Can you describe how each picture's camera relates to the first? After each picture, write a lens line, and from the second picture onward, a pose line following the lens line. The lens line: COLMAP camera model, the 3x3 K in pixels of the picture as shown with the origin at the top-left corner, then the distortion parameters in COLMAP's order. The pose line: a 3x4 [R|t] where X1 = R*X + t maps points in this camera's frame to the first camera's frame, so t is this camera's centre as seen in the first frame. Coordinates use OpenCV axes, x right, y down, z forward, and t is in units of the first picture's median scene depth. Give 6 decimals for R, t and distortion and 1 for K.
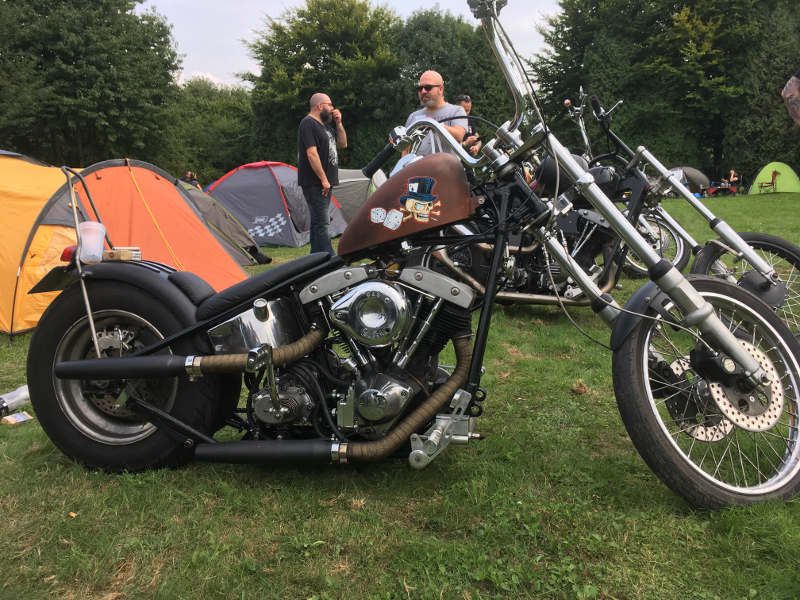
lens RADIAL K [[681.5, 0, 398.2], [0, 681.5, 300.7], [0, 0, 1]] dist [0.090173, -0.129246]
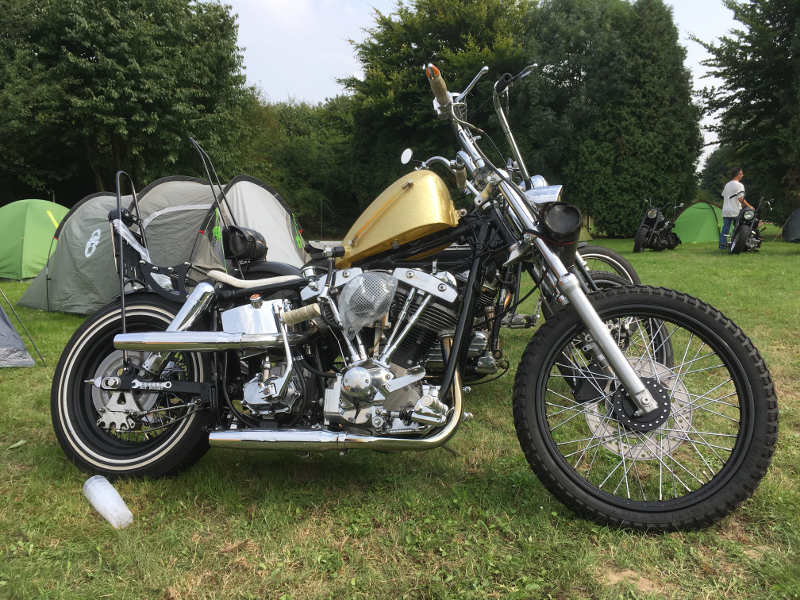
lens RADIAL K [[681.5, 0, 398.2], [0, 681.5, 300.7], [0, 0, 1]] dist [0.090173, -0.129246]
pose [[0.967405, 0.052792, -0.247669, 0.079231], [-0.061131, 0.997789, -0.026096, -0.050298], [0.245743, 0.040386, 0.968493, 0.269221]]
